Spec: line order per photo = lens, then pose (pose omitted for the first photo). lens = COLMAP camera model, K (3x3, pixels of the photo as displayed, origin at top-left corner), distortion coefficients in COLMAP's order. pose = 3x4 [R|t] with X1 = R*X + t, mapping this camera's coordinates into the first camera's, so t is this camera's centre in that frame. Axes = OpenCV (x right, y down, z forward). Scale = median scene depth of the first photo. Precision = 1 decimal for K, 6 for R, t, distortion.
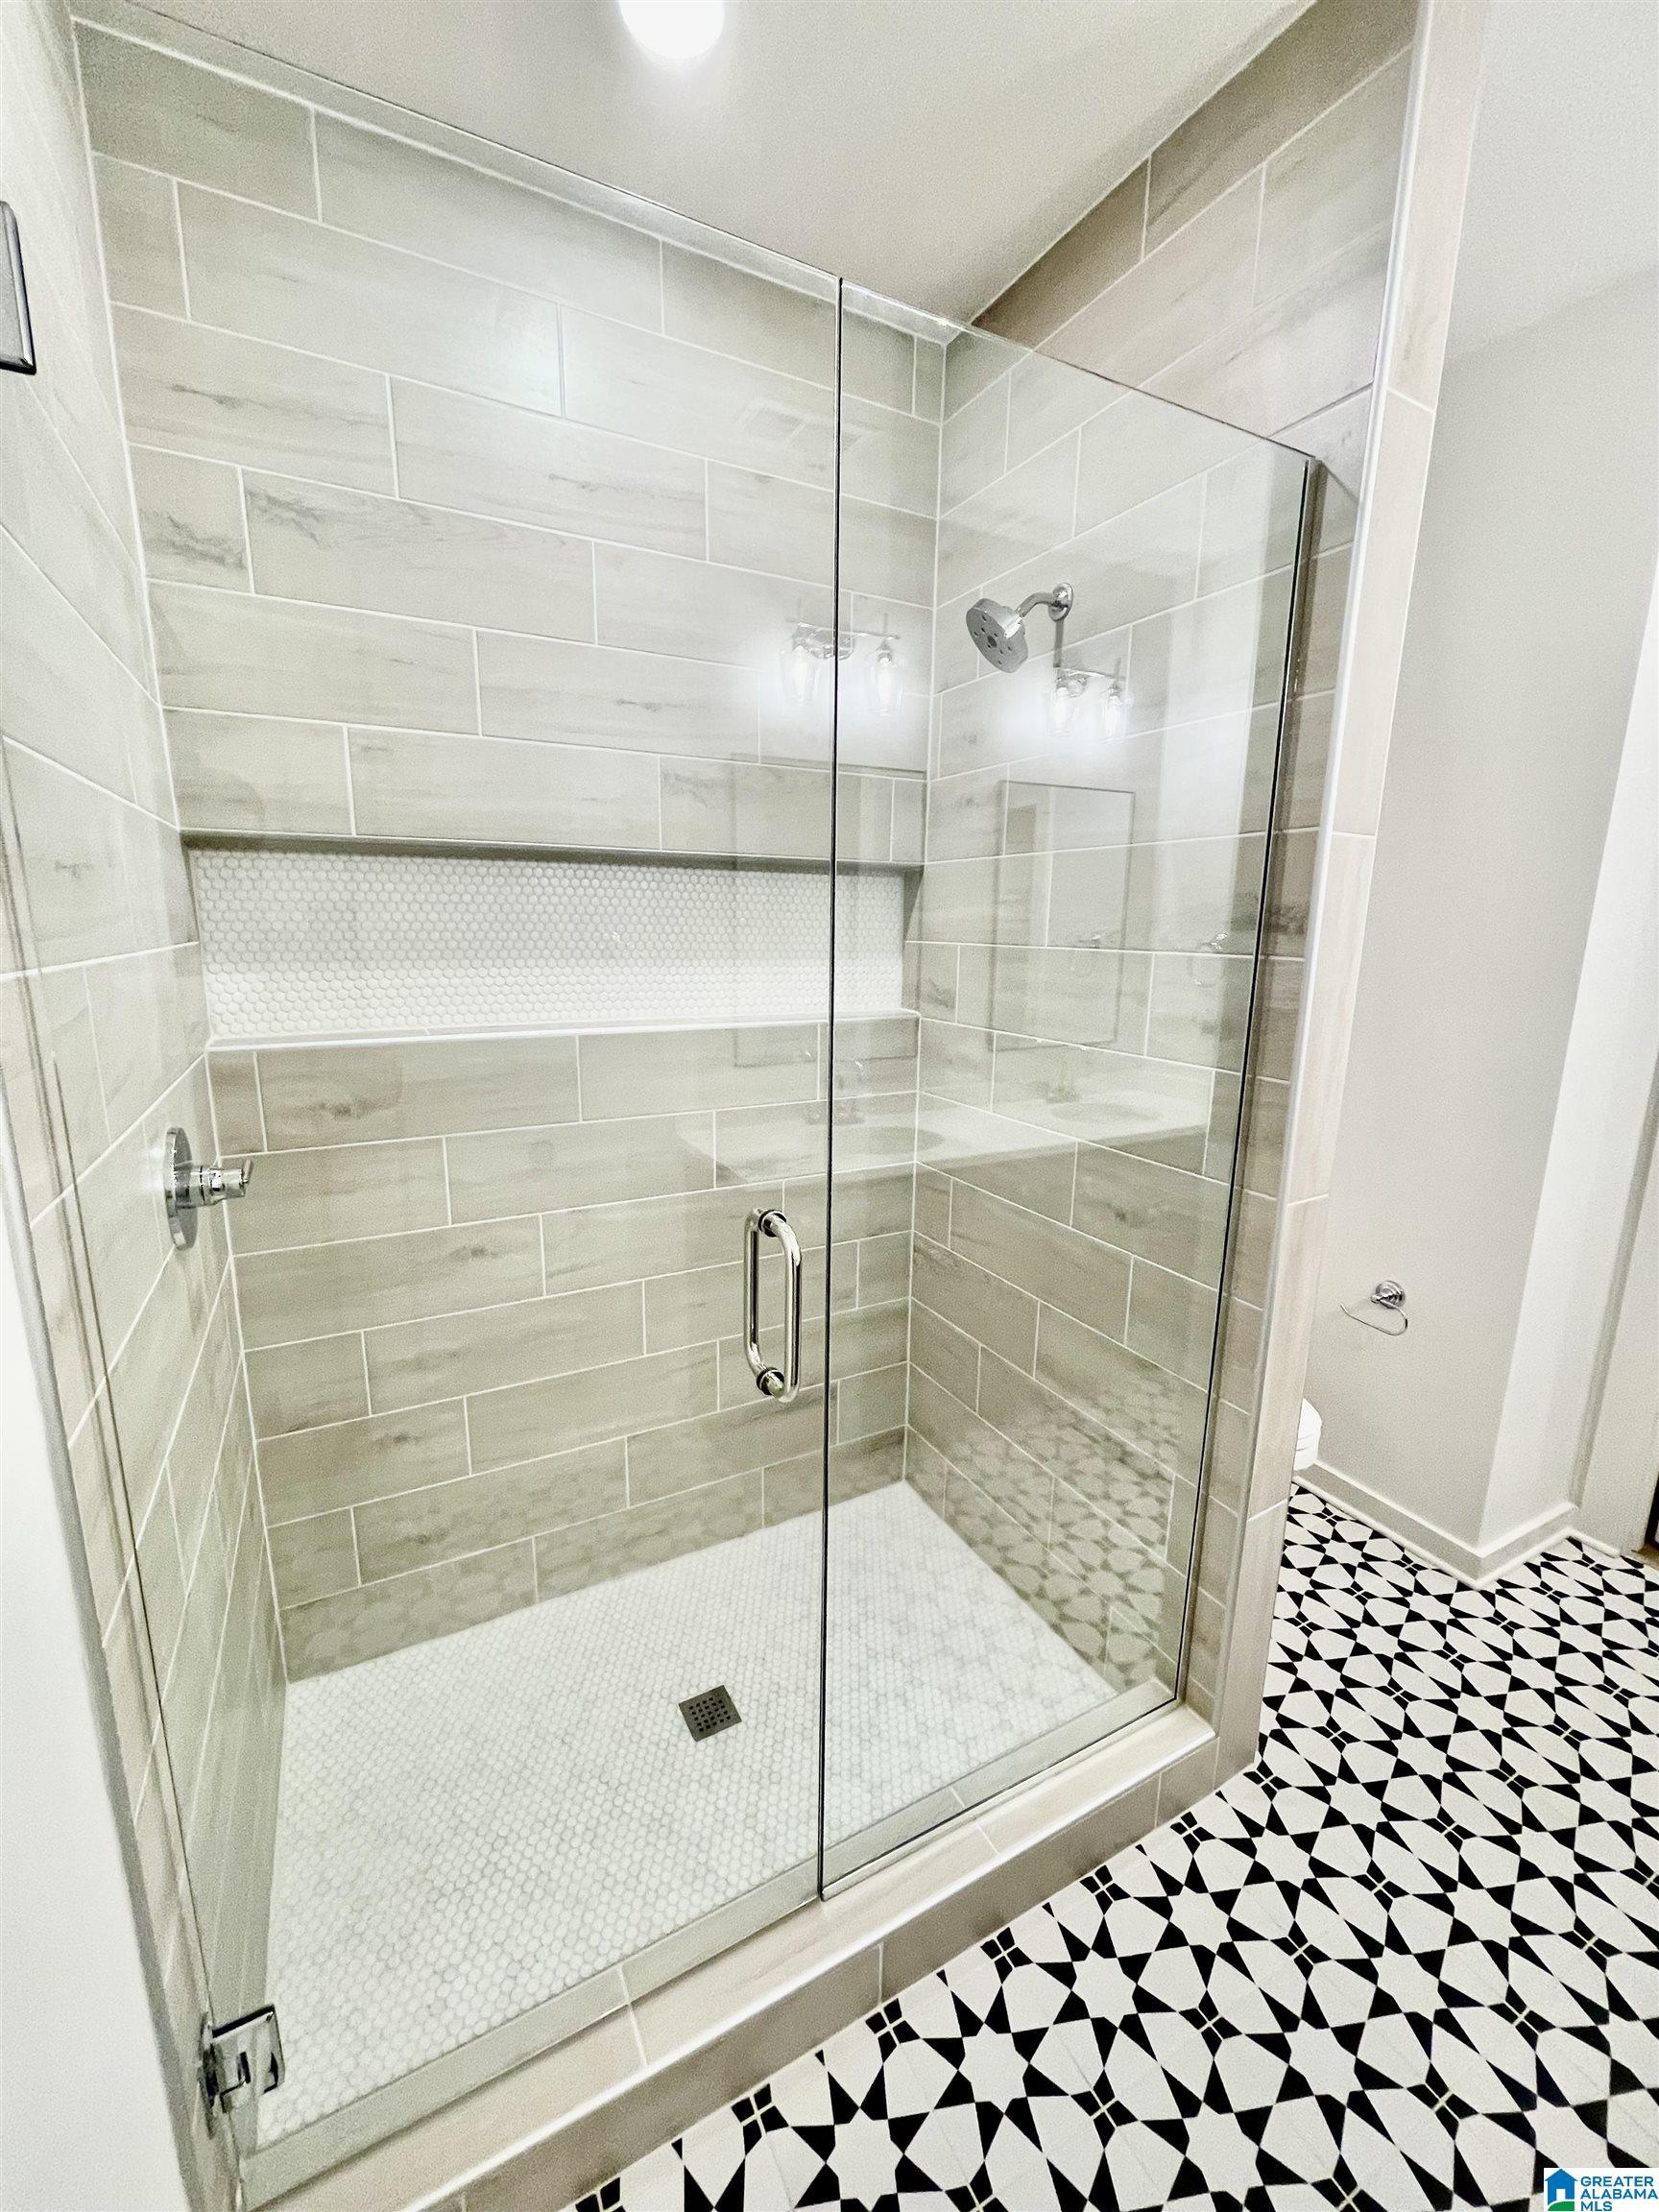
lens RADIAL K [[894.0, 0, 821.5], [0, 894.0, 1101.5], [0, 0, 1]] dist [-0.000205, -0.000224]
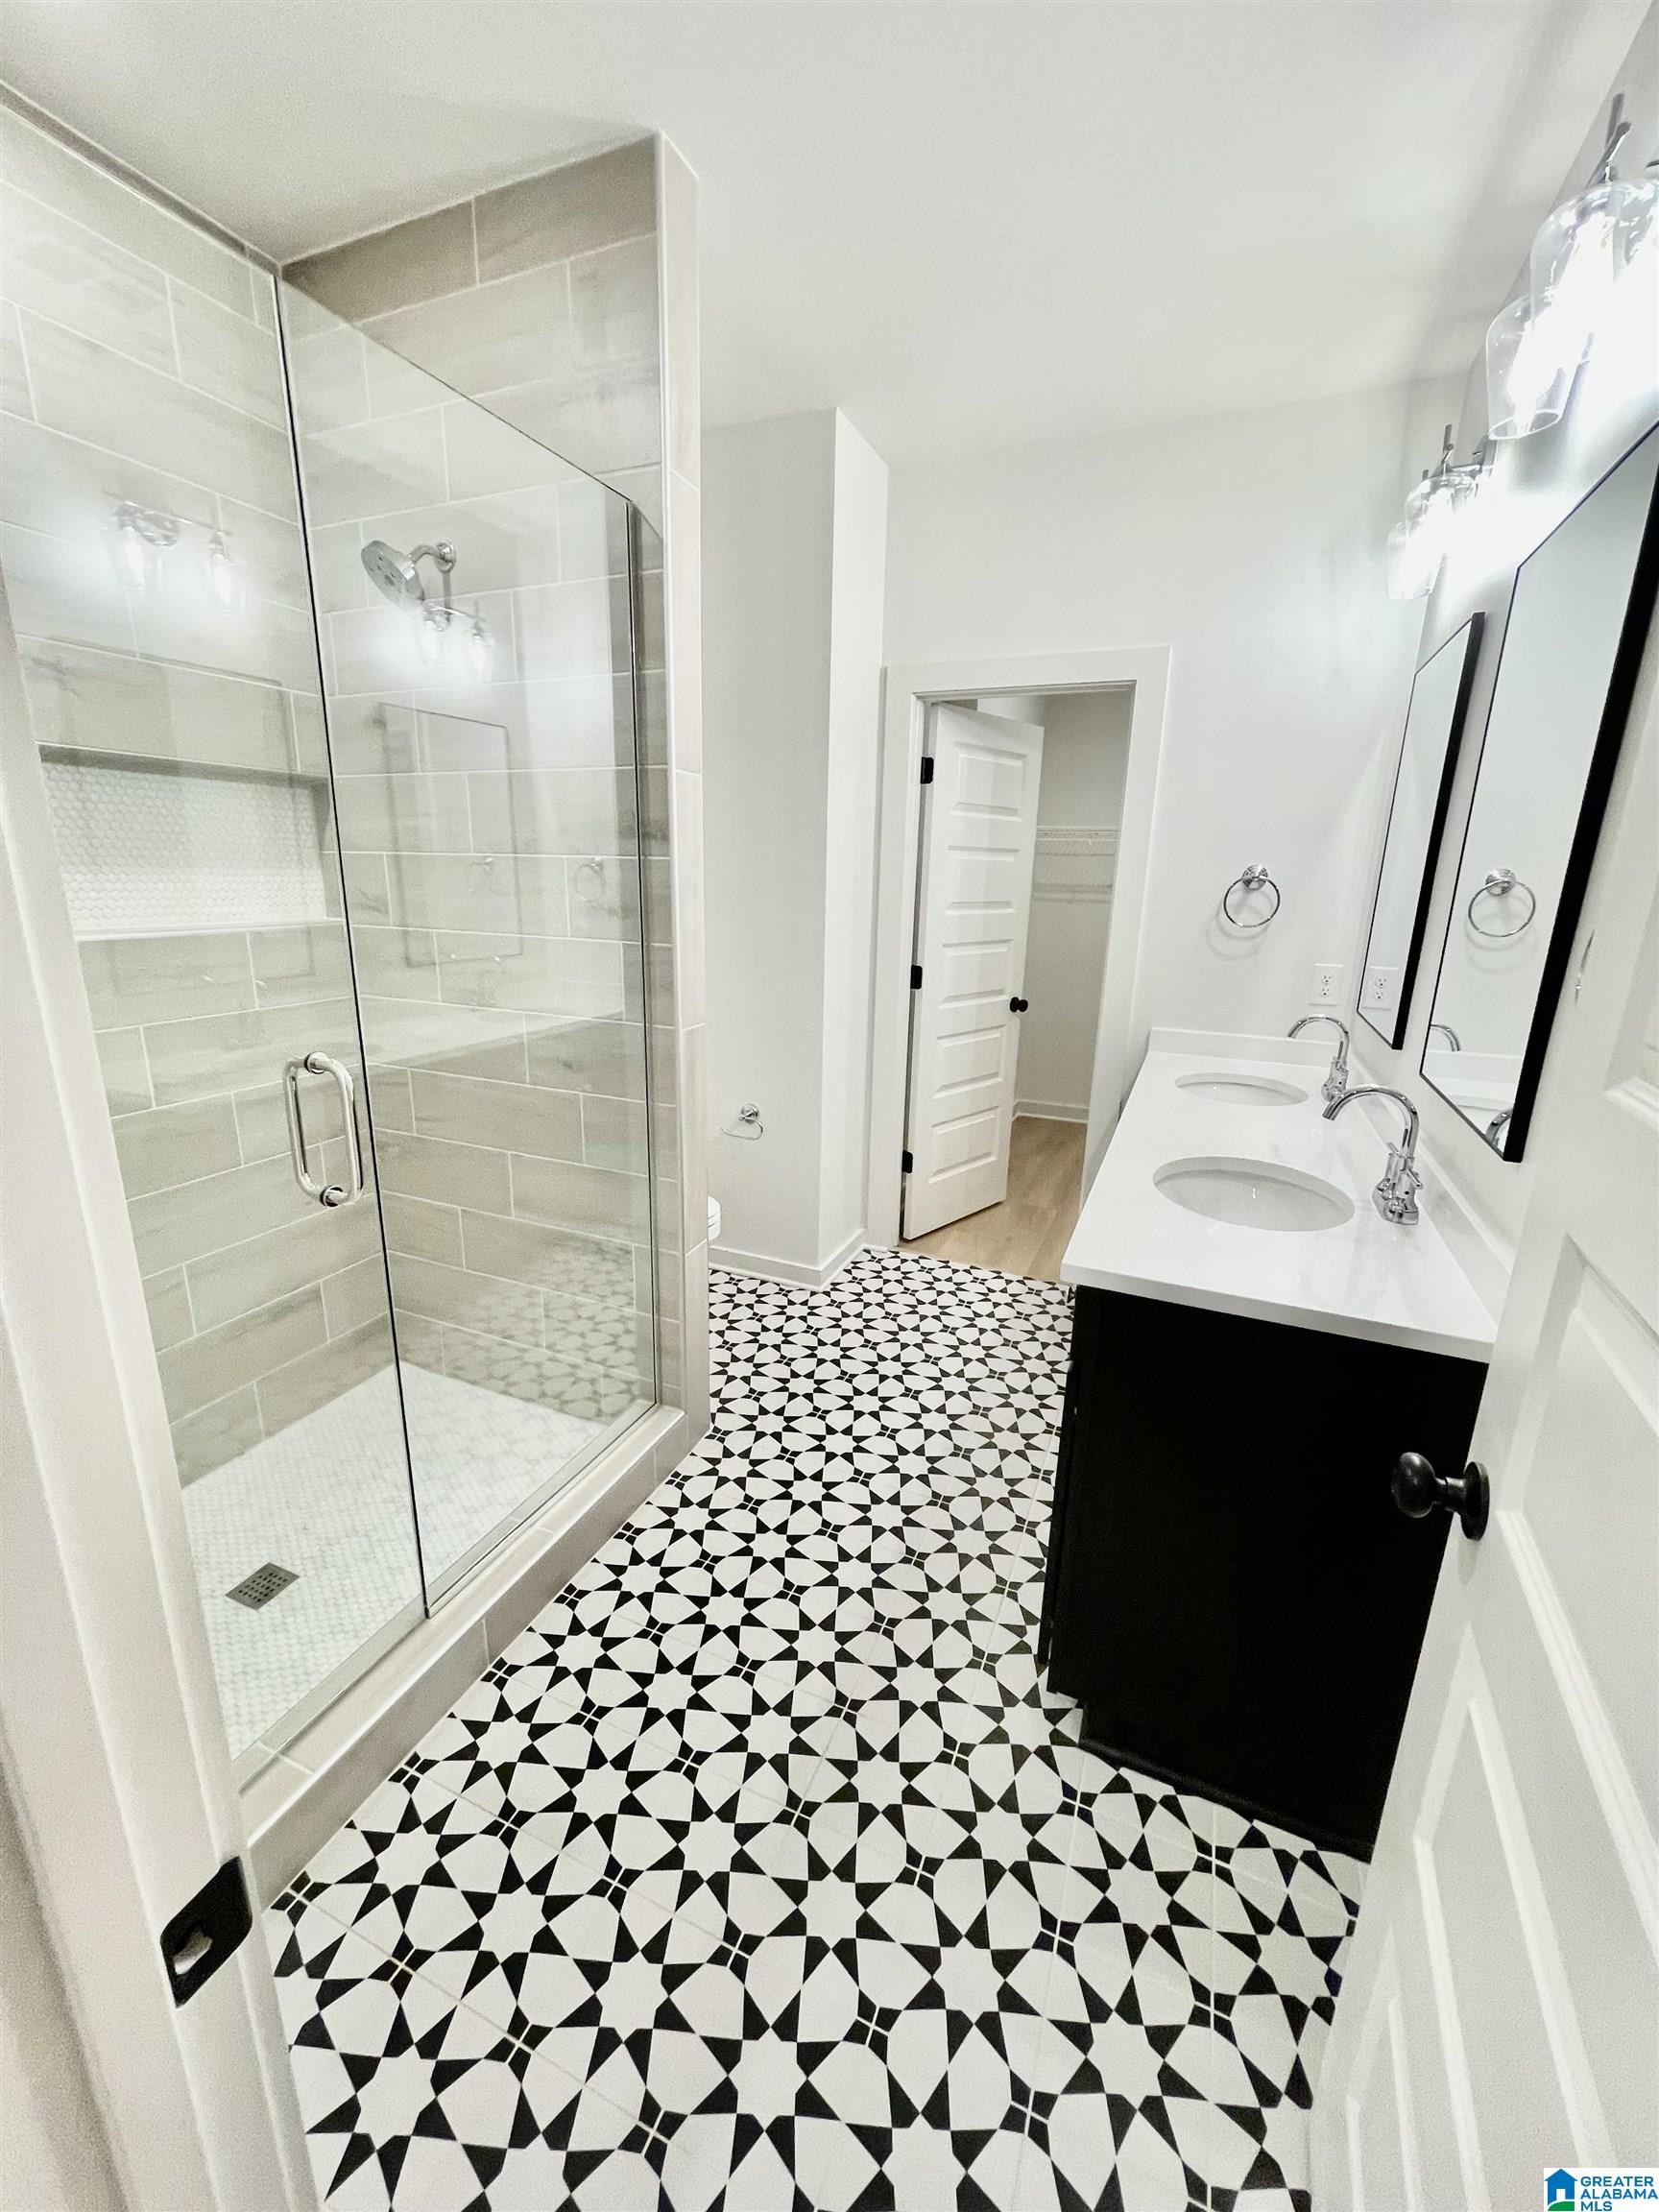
lens RADIAL K [[894.0, 0, 821.9], [0, 894.0, 1111.2], [0, 0, 1]] dist [-0.000205, -0.000224]
pose [[0.782973, -0.155914, 0.602199, -0.168911], [0.114186, 0.987654, 0.107247, 0.098316], [-0.611485, -0.015209, 0.791110, -0.253852]]
